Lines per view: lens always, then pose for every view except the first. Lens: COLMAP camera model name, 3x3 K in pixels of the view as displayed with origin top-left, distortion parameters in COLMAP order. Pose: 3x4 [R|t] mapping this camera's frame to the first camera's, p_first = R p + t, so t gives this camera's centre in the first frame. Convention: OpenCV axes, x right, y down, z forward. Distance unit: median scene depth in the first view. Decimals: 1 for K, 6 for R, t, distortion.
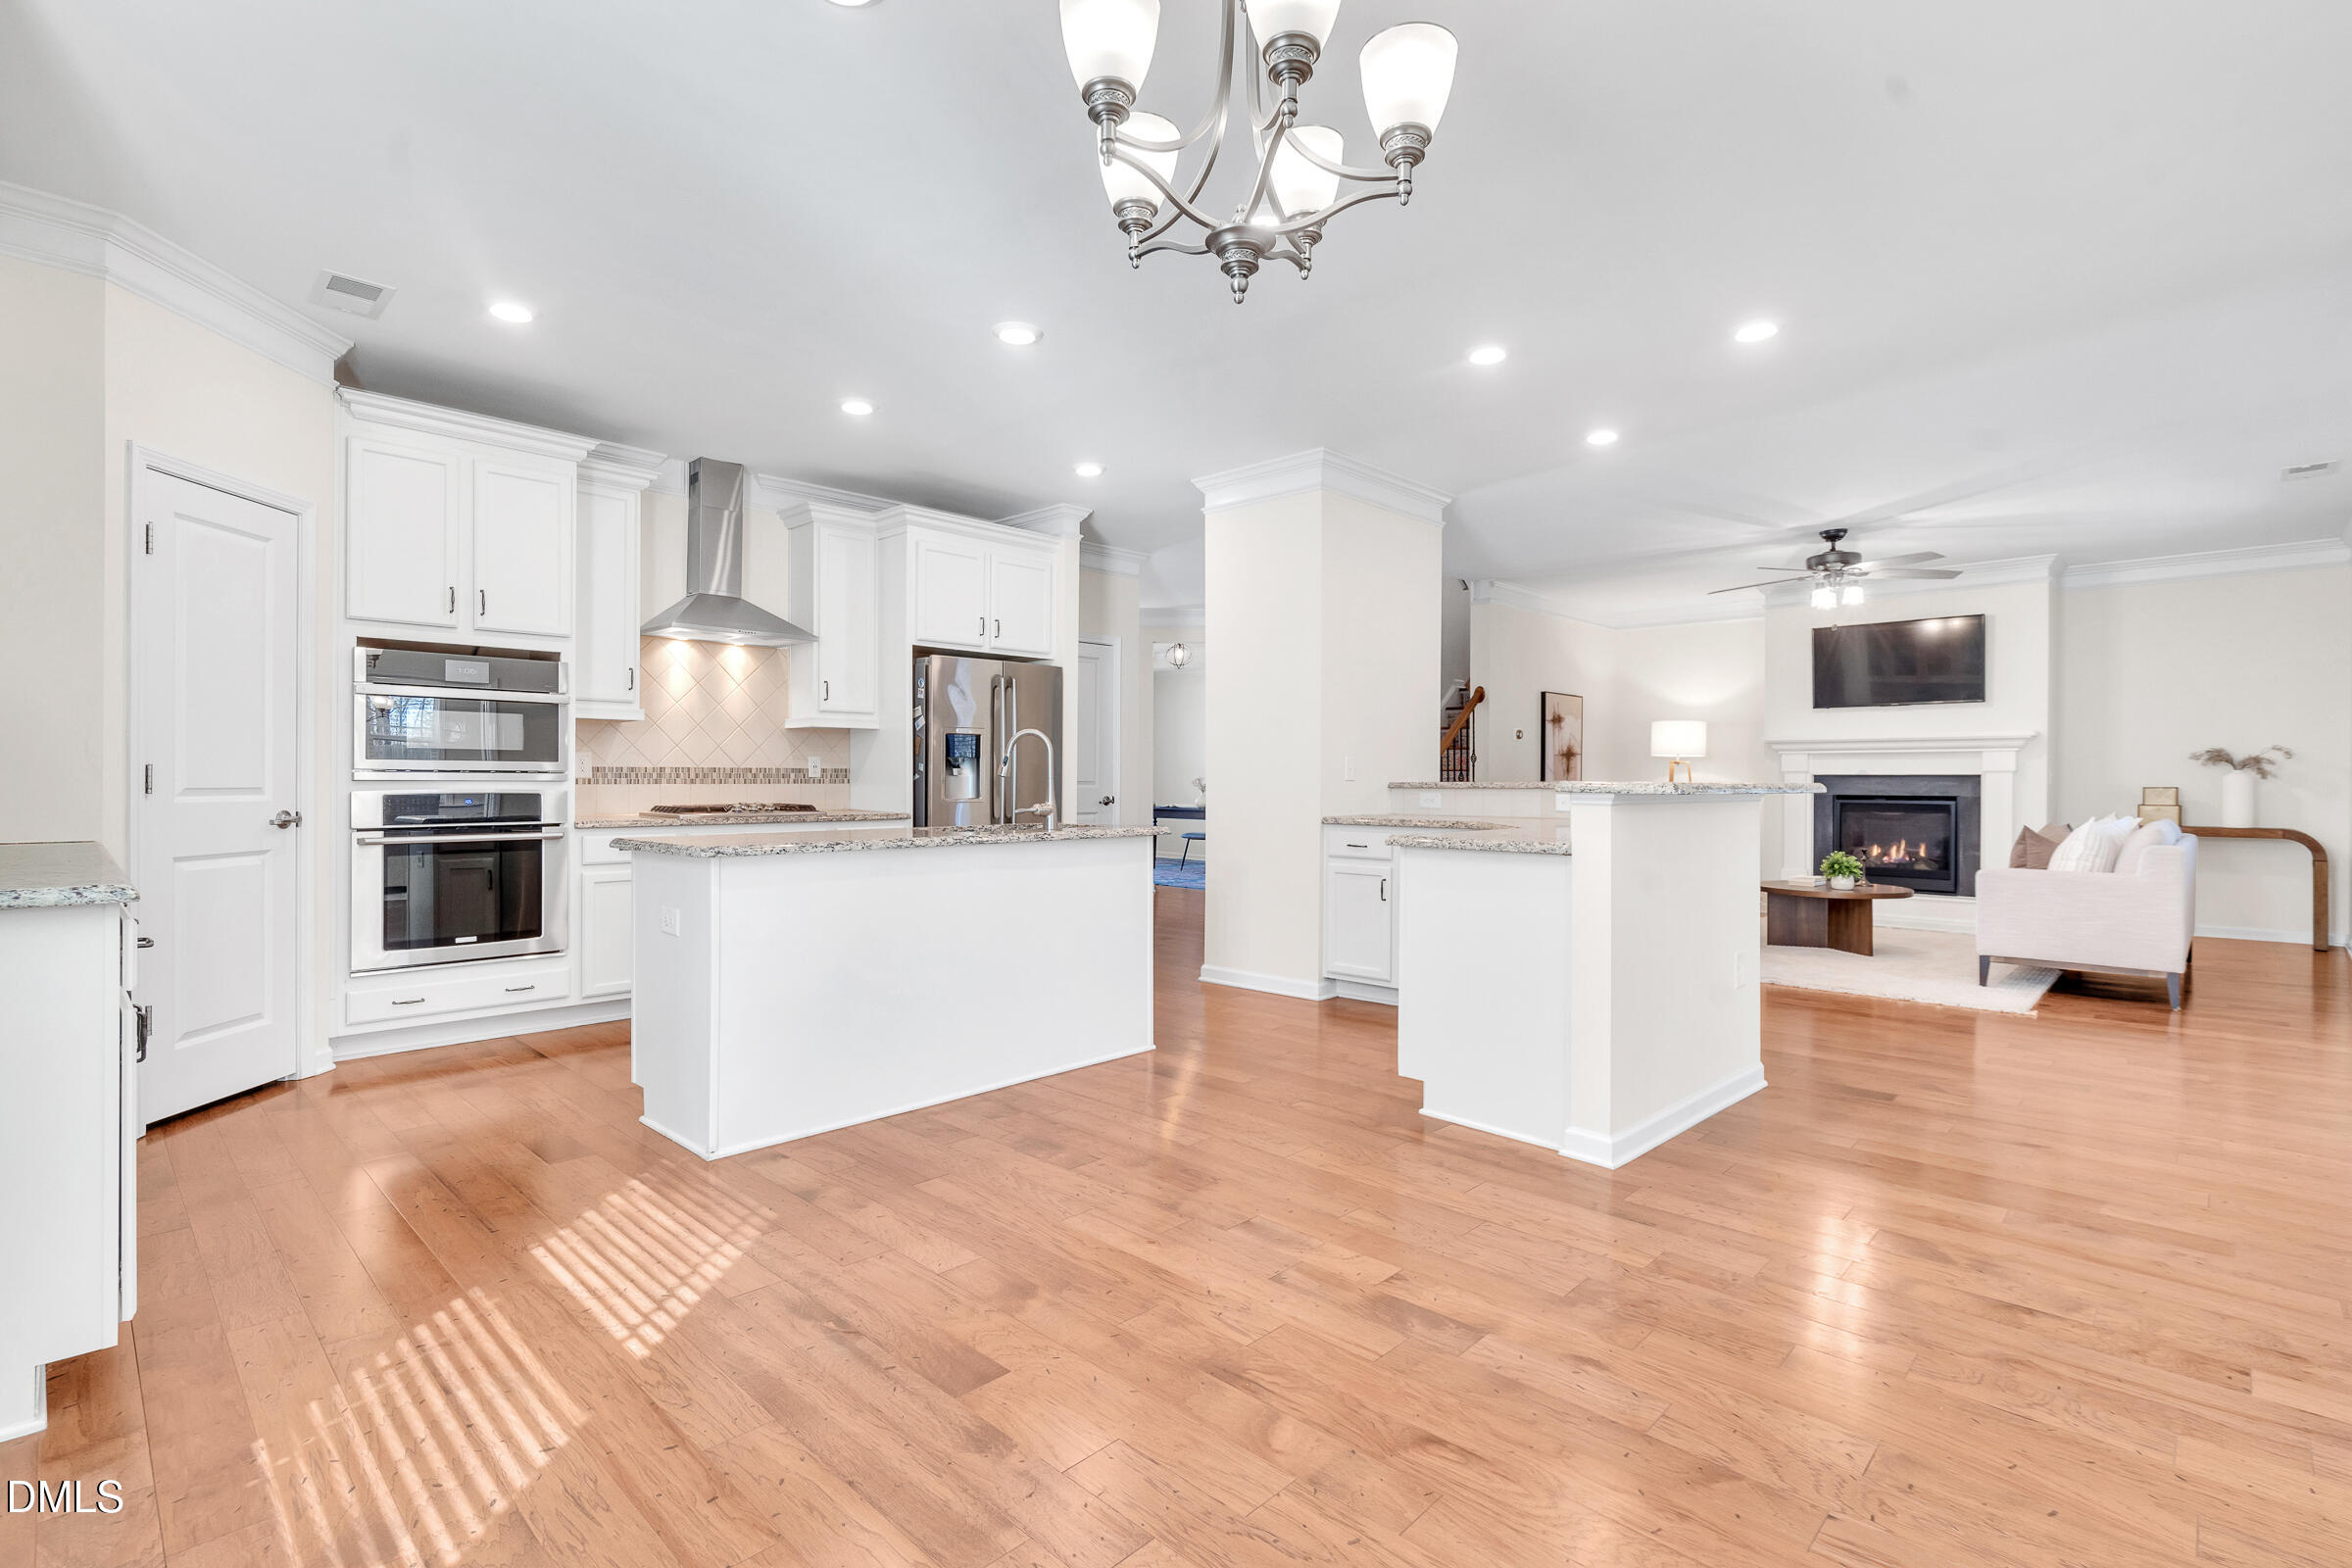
lens RADIAL K [[1069.7, 0, 1176.8], [0, 1069.7, 780.0], [0, 0, 1]] dist [0.003443, 0.000240]
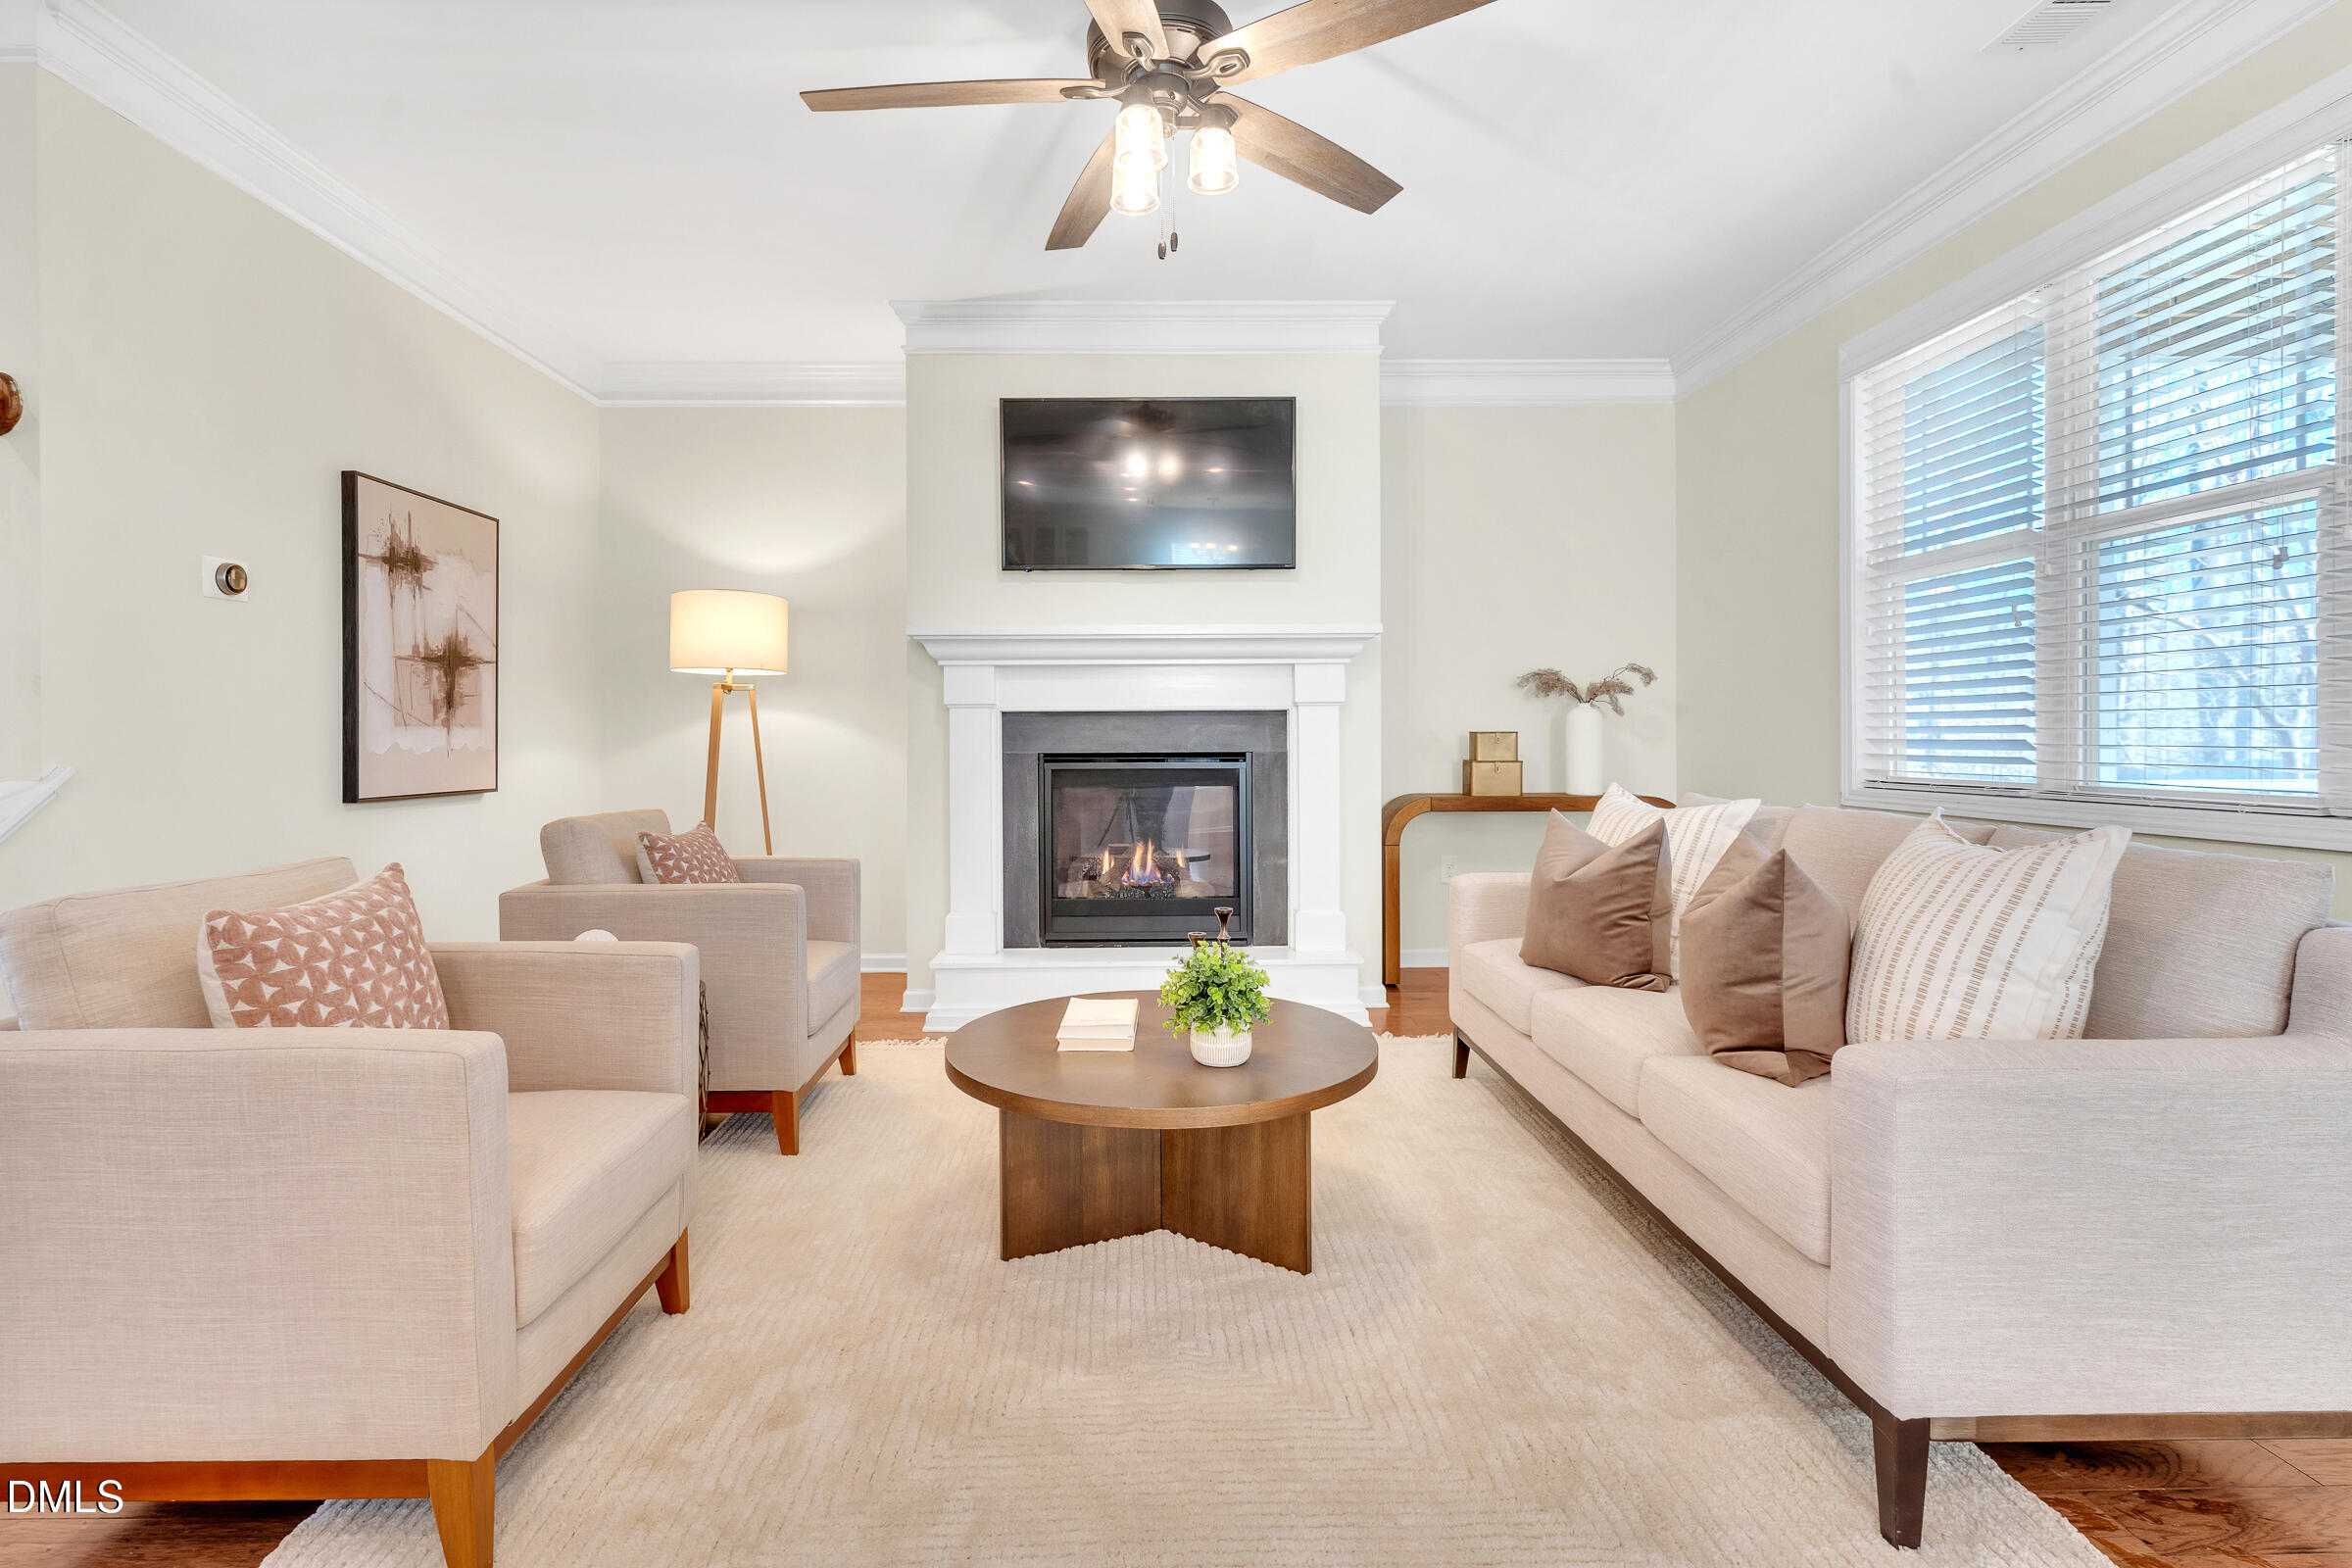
lens RADIAL K [[1102.4, 0, 1141.1], [0, 1102.4, 740.3], [0, 0, 1]] dist [-0.003485, 0.000185]
pose [[0.708686, -0.012284, 0.705417, 0.325729], [0.008780, 0.999925, 0.008592, 0.004491], [-0.705470, 0.000105, 0.708740, 0.678219]]
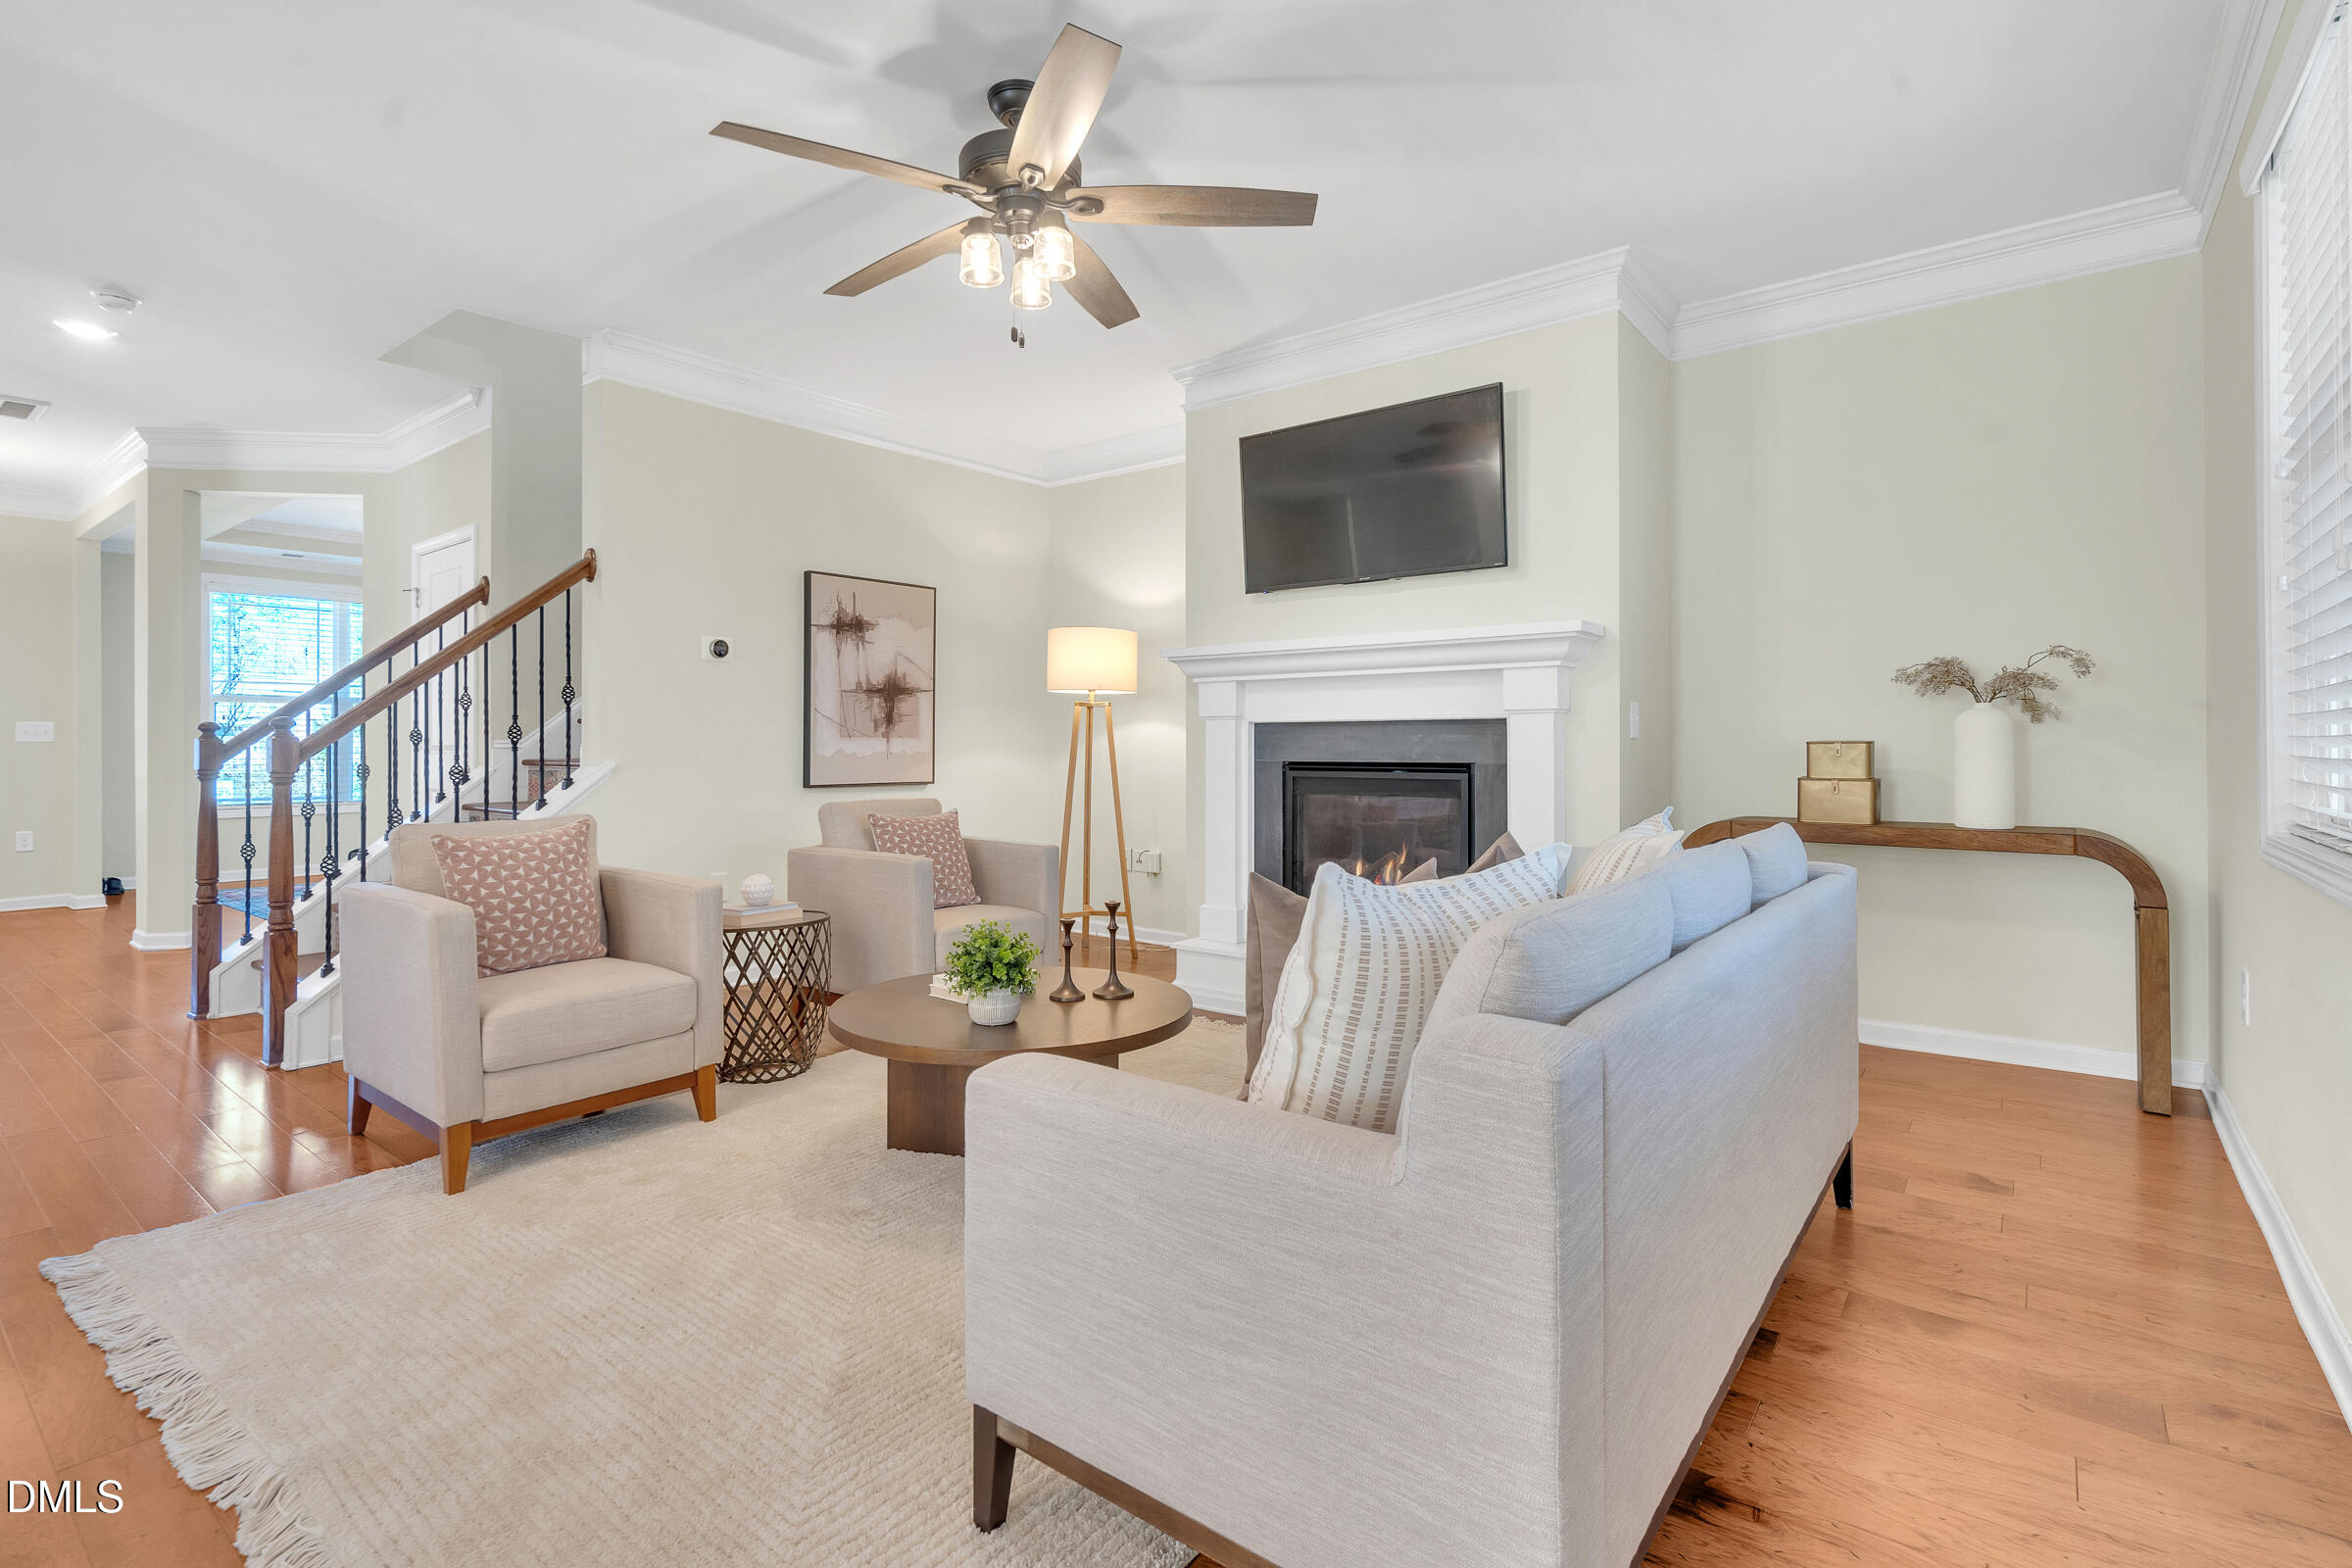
lens RADIAL K [[1102.4, 0, 1143.9], [0, 1102.4, 735.2], [0, 0, 1]] dist [-0.003485, 0.000185]
pose [[0.995439, -0.007727, 0.095090, 0.546723], [0.008346, 0.999946, -0.006120, 0.004231], [-0.095038, 0.006886, 0.995450, 0.527817]]
